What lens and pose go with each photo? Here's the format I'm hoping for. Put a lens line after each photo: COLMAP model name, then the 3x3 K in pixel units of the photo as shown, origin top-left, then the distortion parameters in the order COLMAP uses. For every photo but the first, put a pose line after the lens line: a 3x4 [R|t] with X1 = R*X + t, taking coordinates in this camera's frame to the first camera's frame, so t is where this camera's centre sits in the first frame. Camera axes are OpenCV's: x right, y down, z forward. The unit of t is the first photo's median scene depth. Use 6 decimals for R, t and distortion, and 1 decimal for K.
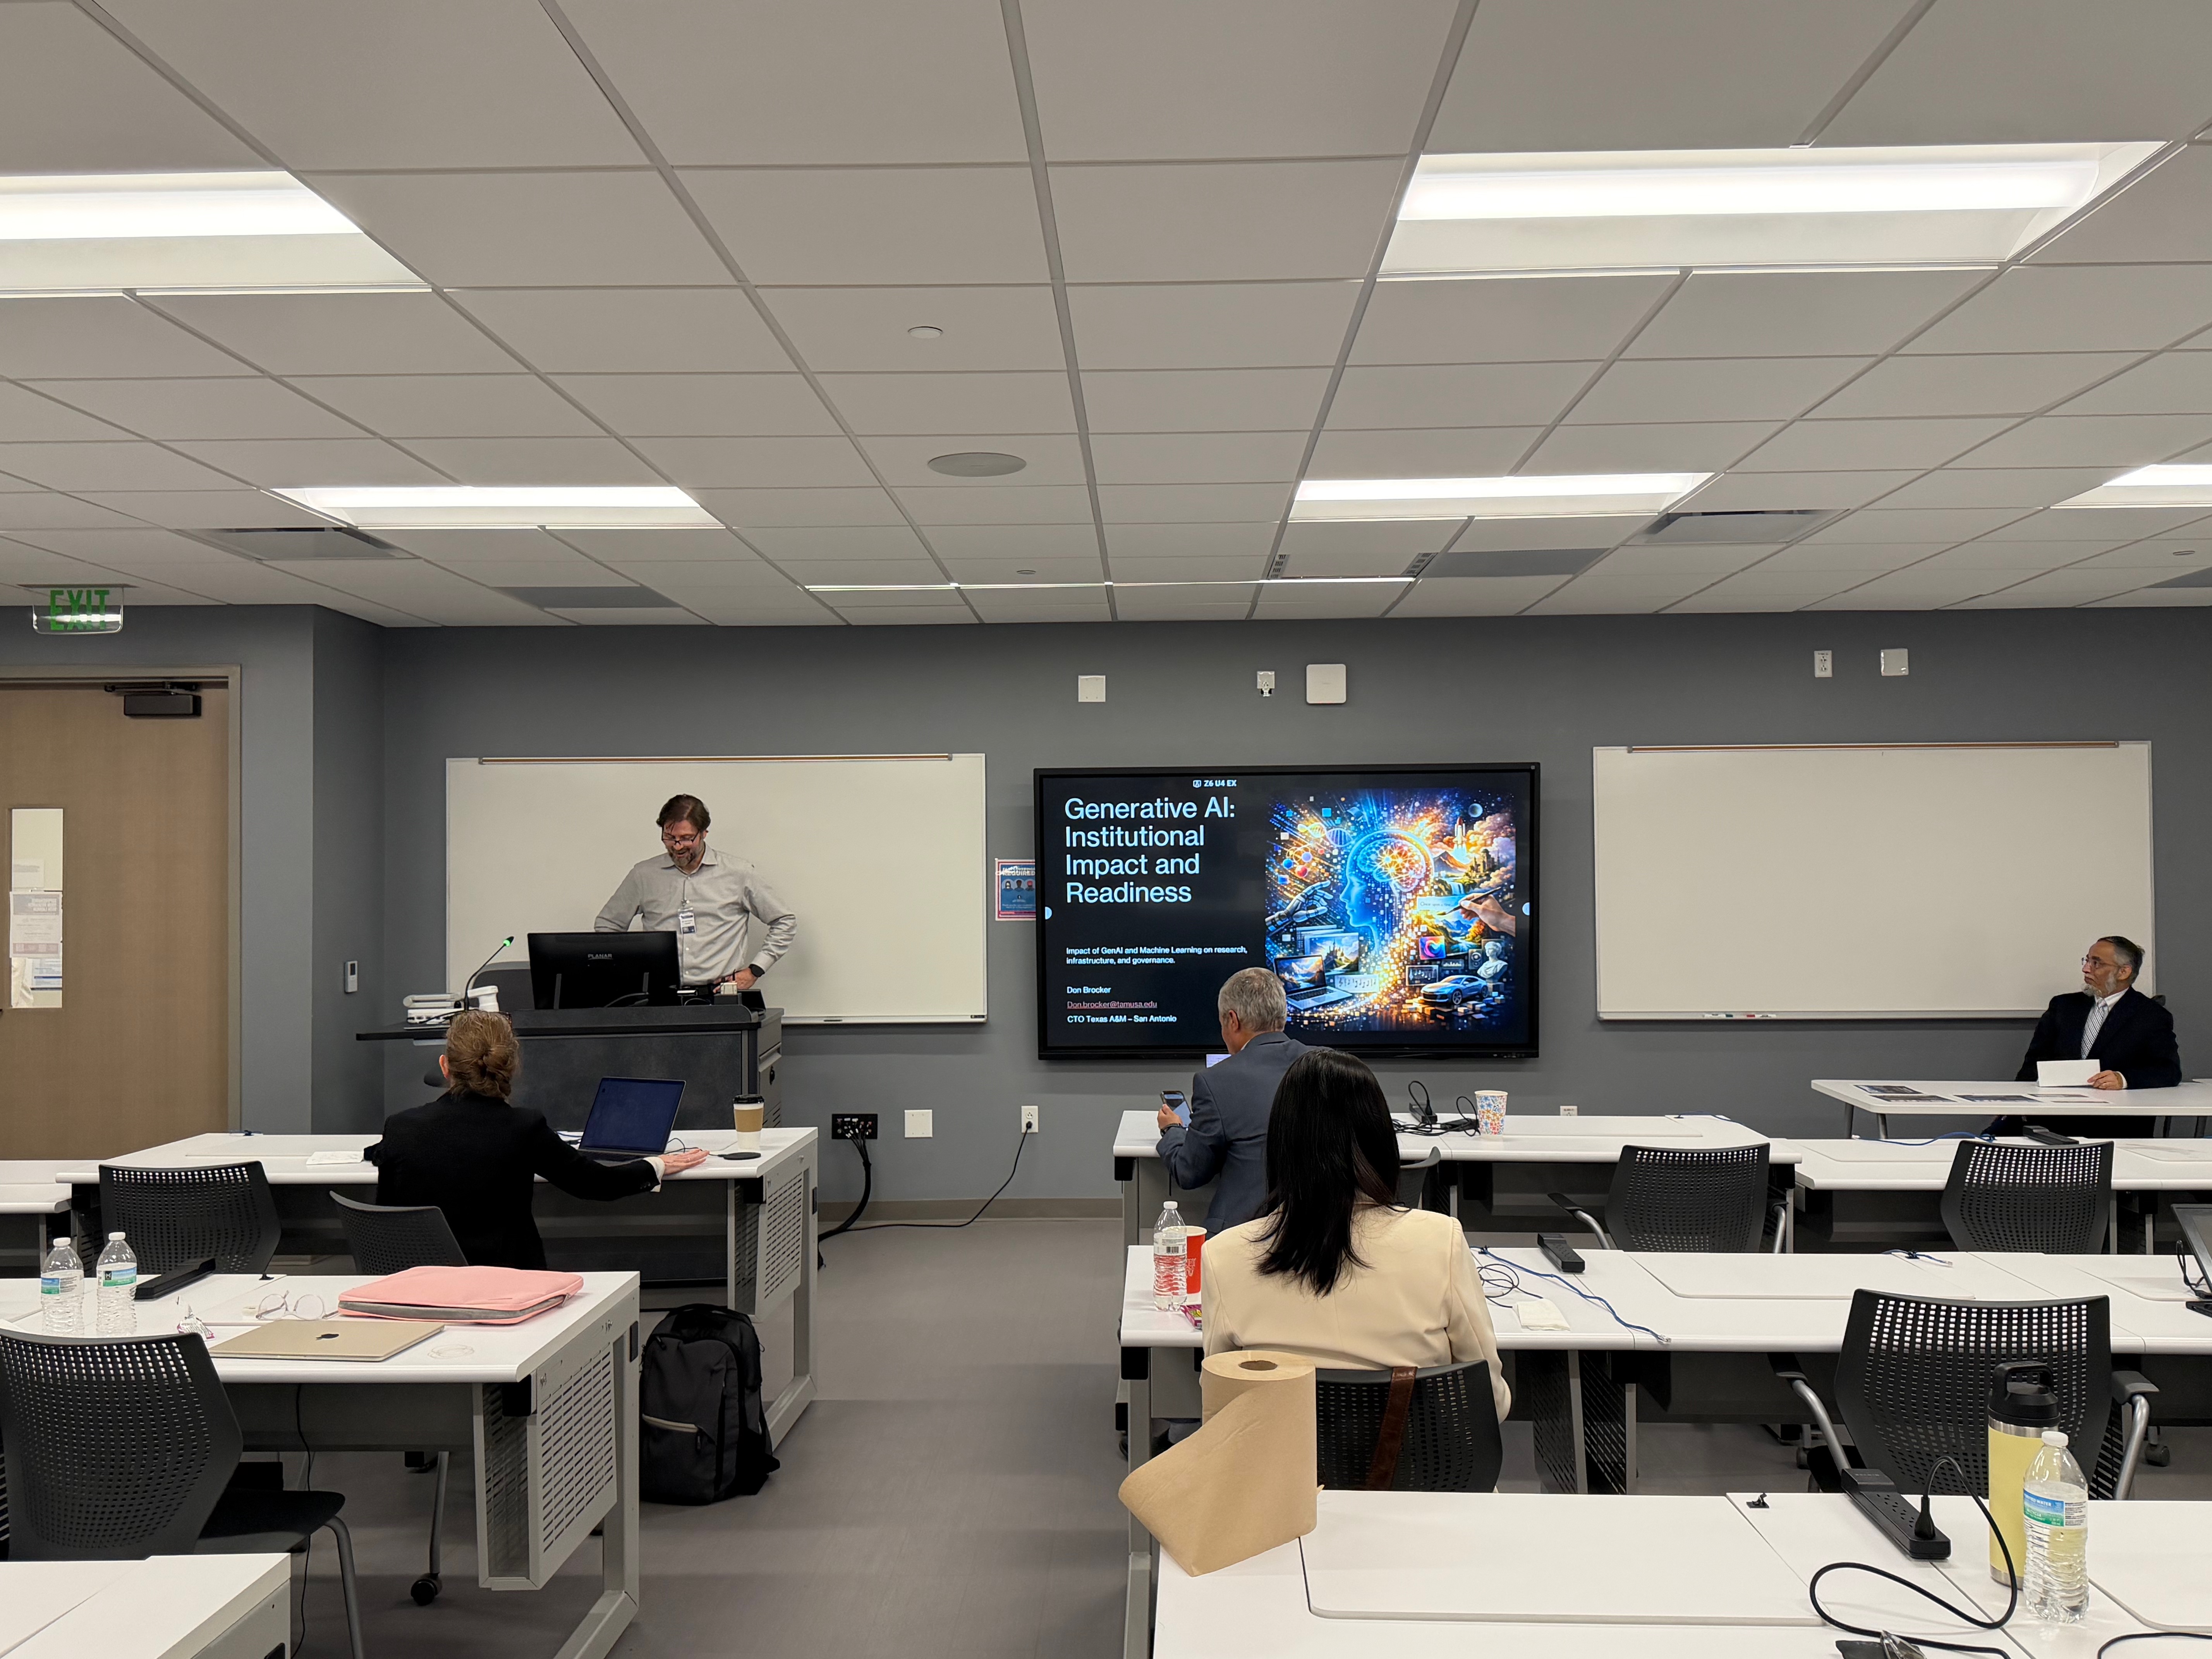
lens RADIAL K [[1876.5, 0, 1117.1], [0, 1876.5, 832.9], [0, 0, 1]] dist [0.172573, -0.312789]
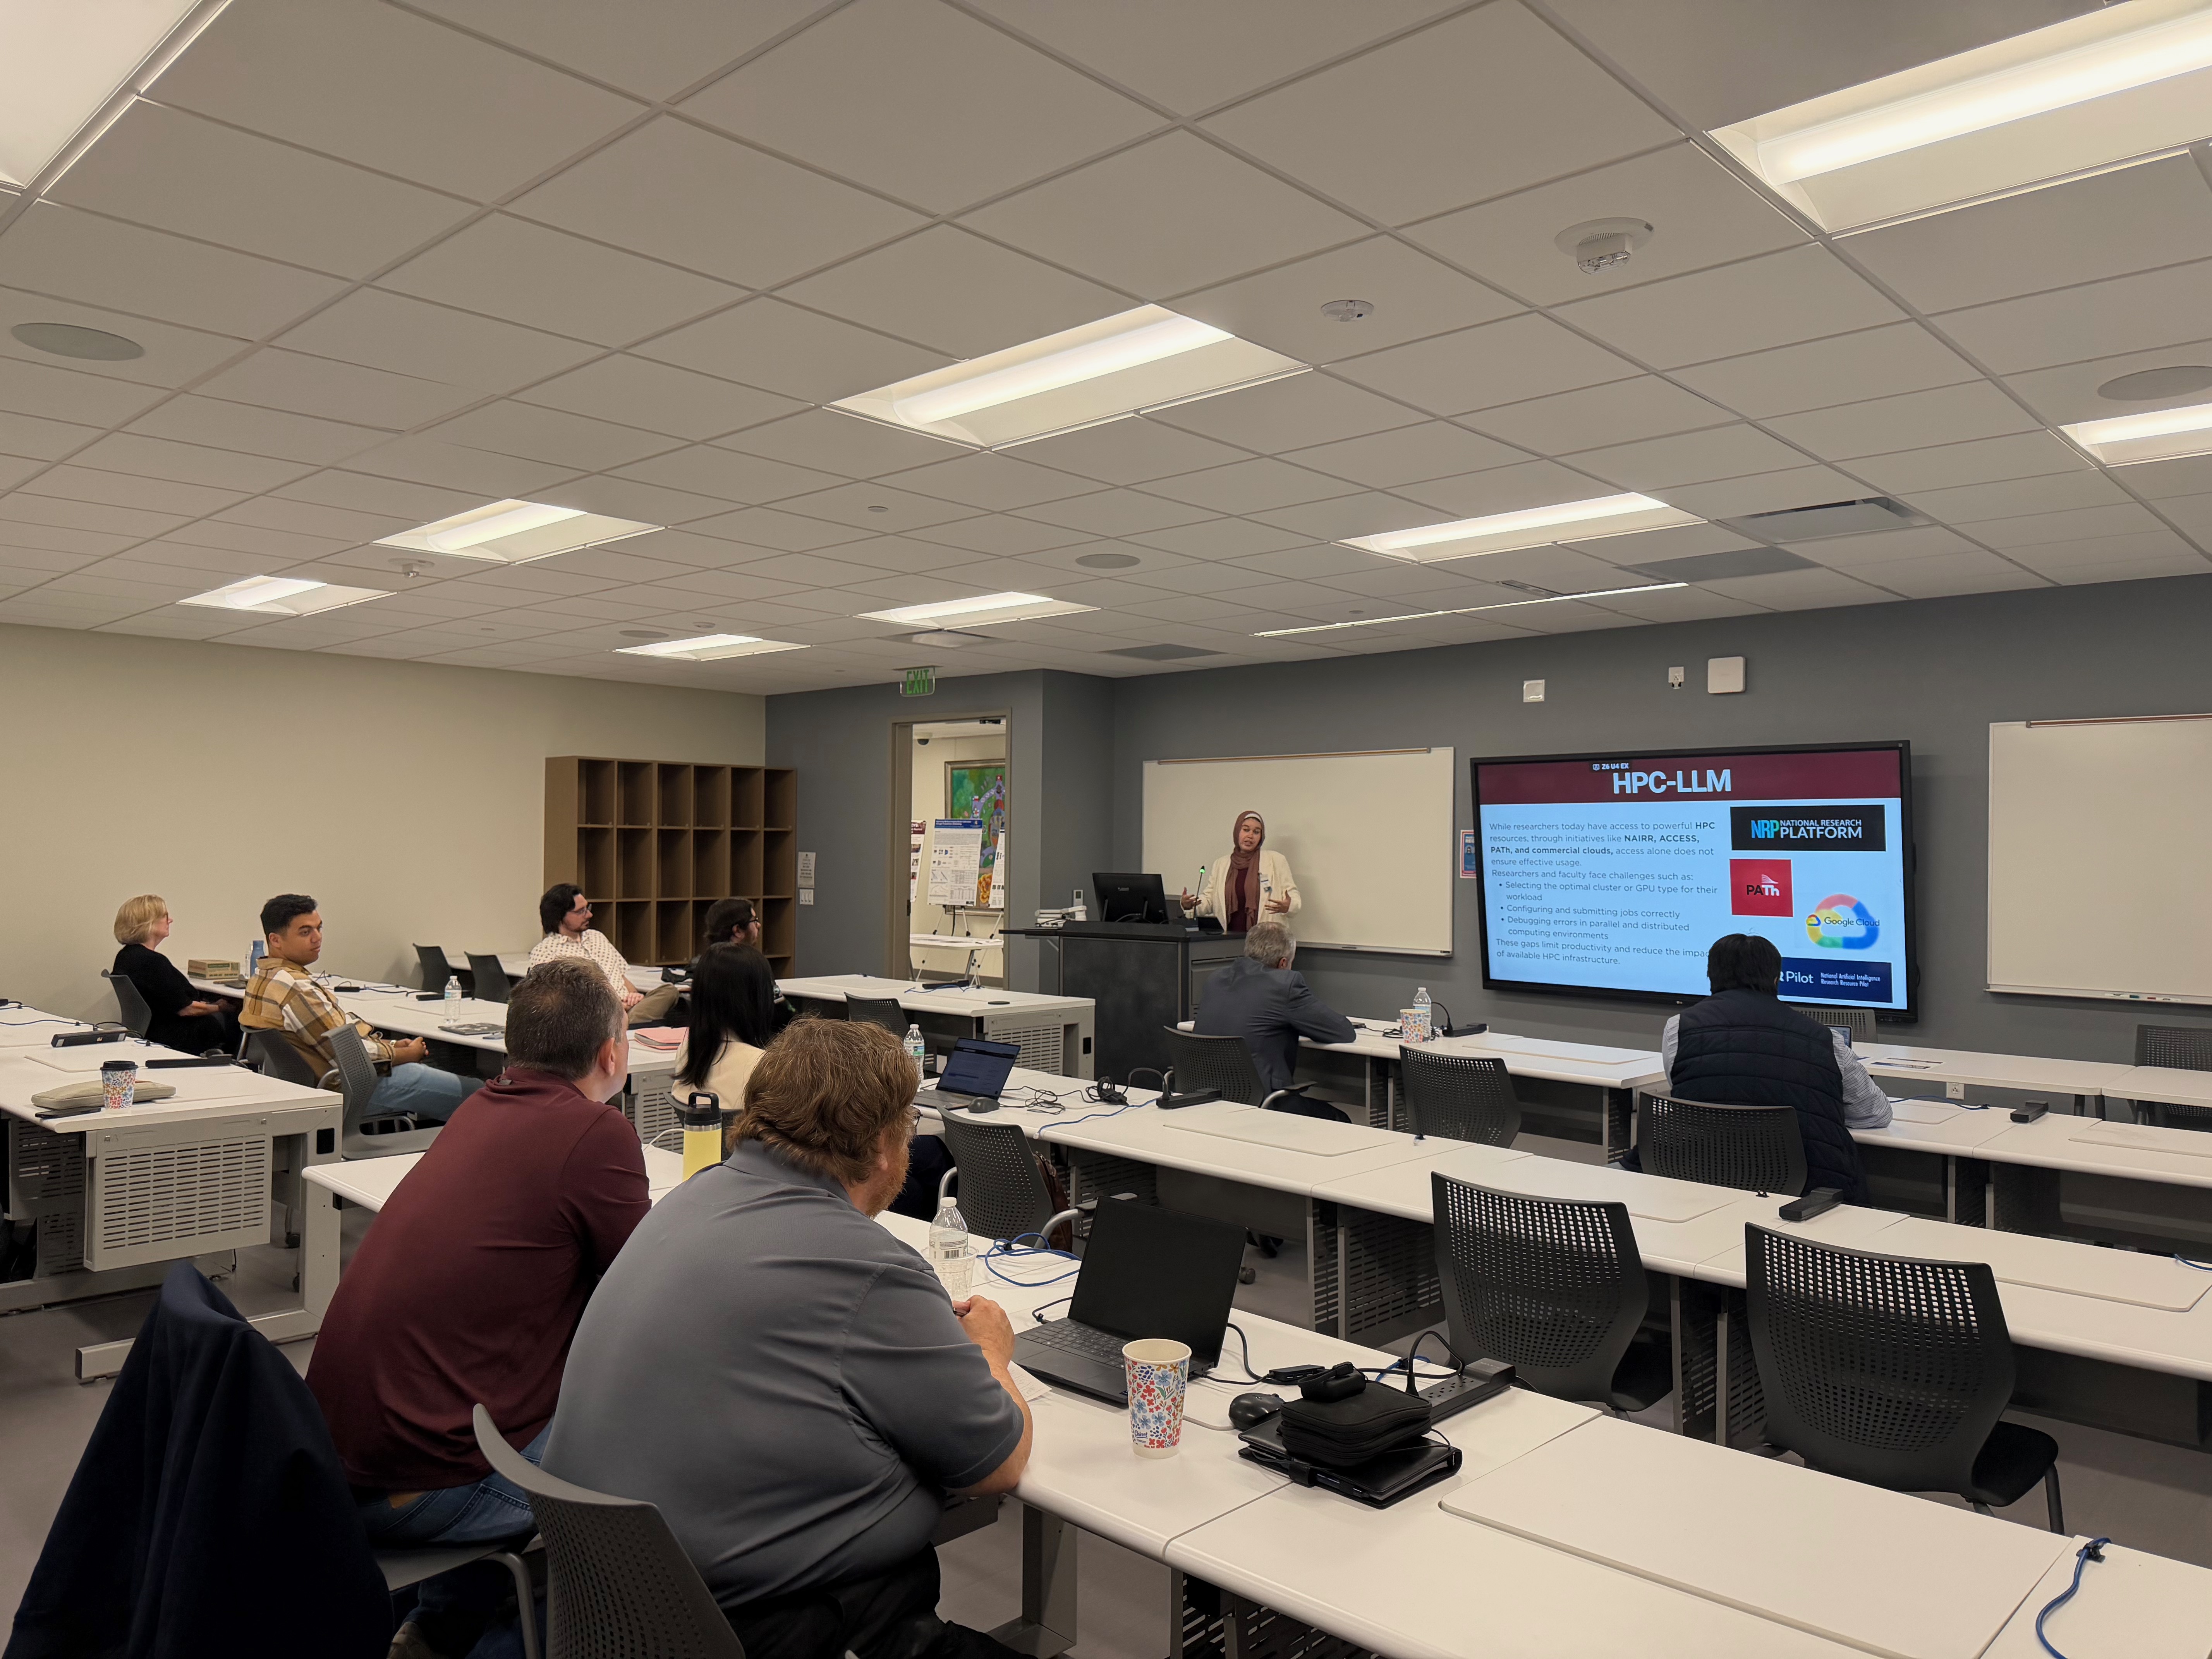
lens RADIAL K [[1546.3, 0, 1100.5], [0, 1546.3, 833.8], [0, 0, 1]] dist [0.164543, -0.285674]
pose [[0.739485, 0.010076, -0.673098, 0.555812], [-0.002019, 0.999917, 0.012750, 0.004738], [0.673170, -0.008069, 0.739444, 0.063064]]
